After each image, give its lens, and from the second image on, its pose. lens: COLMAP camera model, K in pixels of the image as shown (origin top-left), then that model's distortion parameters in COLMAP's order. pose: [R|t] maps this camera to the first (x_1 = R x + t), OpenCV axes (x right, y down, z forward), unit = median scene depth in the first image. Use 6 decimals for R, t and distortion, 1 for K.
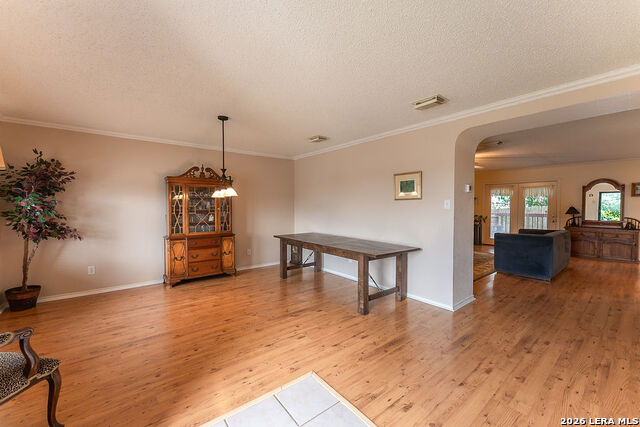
lens RADIAL K [[262.3, 0, 320.6], [0, 262.3, 213.0], [0, 0, 1]] dist [-0.003356, -0.000012]
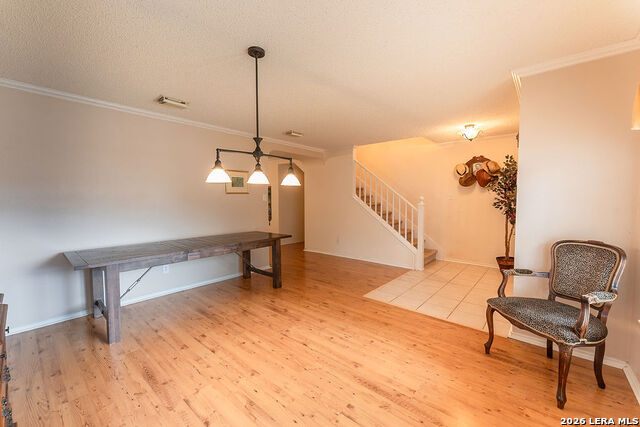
lens RADIAL K [[262.3, 0, 321.7], [0, 262.3, 211.8], [0, 0, 1]] dist [-0.003356, -0.000012]
pose [[-0.206148, -0.046242, 0.977428, -1.177330], [0.032261, 0.998019, 0.054020, -0.027296], [-0.977989, 0.042669, -0.204248, 1.158317]]
